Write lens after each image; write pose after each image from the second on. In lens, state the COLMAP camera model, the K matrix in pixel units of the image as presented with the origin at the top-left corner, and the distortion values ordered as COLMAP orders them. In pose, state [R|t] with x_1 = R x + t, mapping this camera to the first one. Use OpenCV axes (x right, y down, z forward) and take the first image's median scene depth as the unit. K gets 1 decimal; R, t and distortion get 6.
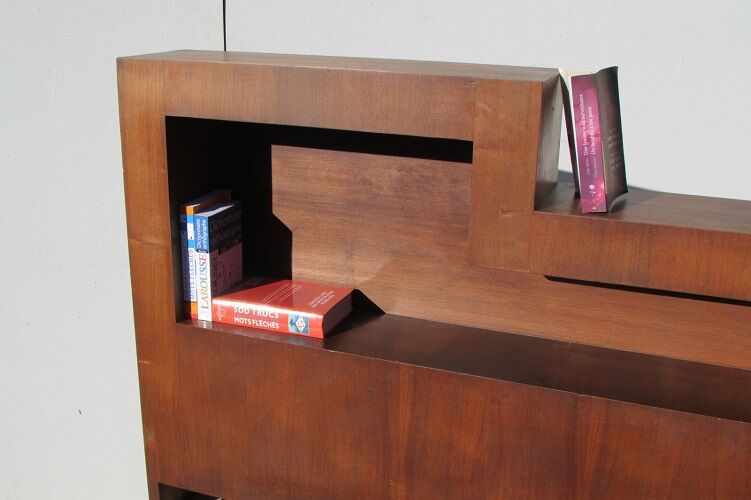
lens RADIAL K [[864.2, 0, 375.5], [0, 864.2, 250.0], [0, 0, 1]] dist [-0.104306, -0.001467]
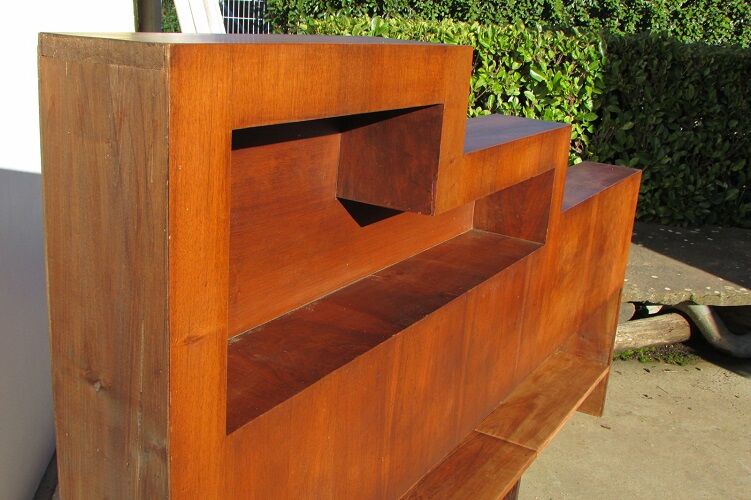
lens RADIAL K [[834.7, 0, 375.5], [0, 834.7, 250.0], [0, 0, 1]] dist [-0.080029, -0.005756]
pose [[0.167900, -0.279007, 0.945497, -0.810469], [0.235451, 0.942704, 0.236372, -0.185041], [-0.957273, 0.182931, 0.223972, 0.730549]]
